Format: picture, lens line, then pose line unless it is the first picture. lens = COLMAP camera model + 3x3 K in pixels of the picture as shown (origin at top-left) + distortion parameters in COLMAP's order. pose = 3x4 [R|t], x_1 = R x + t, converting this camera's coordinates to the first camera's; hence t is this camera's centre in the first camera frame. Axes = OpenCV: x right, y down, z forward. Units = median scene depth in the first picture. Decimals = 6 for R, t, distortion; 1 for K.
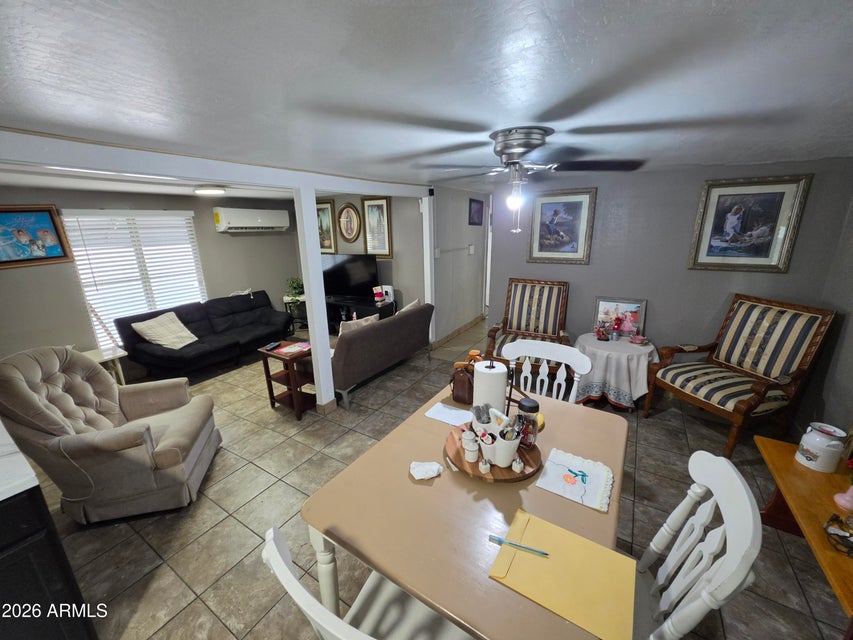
lens RADIAL K [[340.5, 0, 427.1], [0, 340.5, 324.1], [0, 0, 1]] dist [-0.000526, -0.000020]
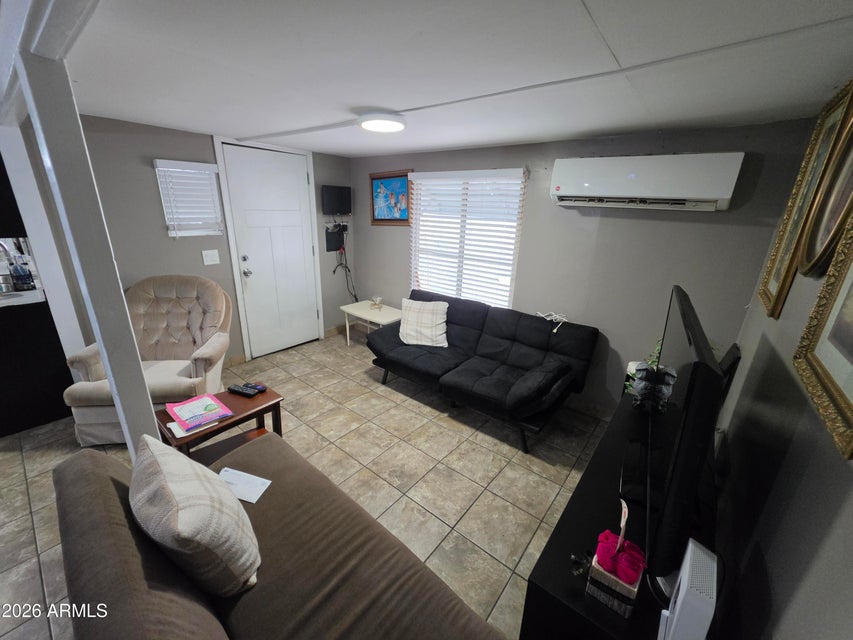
lens RADIAL K [[340.5, 0, 426.3], [0, 340.5, 320.0], [0, 0, 1]] dist [-0.000526, -0.000020]
pose [[-0.134268, 0.335053, -0.932583, 0.010172], [-0.307292, 0.880634, 0.360632, -0.344779], [0.942095, 0.334996, -0.015282, 1.248163]]
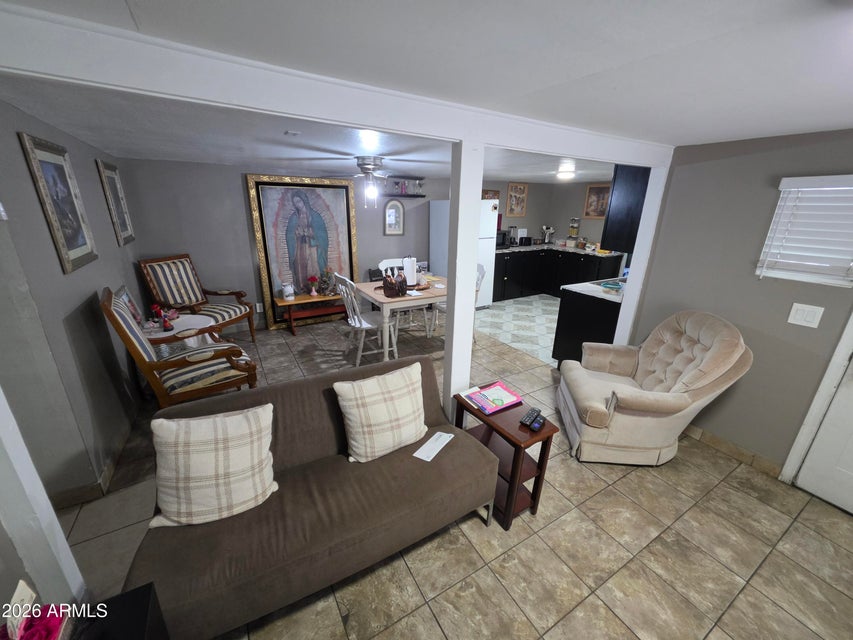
lens RADIAL K [[340.5, 0, 422.6], [0, 340.5, 319.7], [0, 0, 1]] dist [-0.000526, -0.000020]
pose [[-0.883137, -0.148809, 0.444888, -0.515485], [0.129462, 0.834215, 0.536026, -0.395237], [-0.450898, 0.530981, -0.717461, 1.387089]]
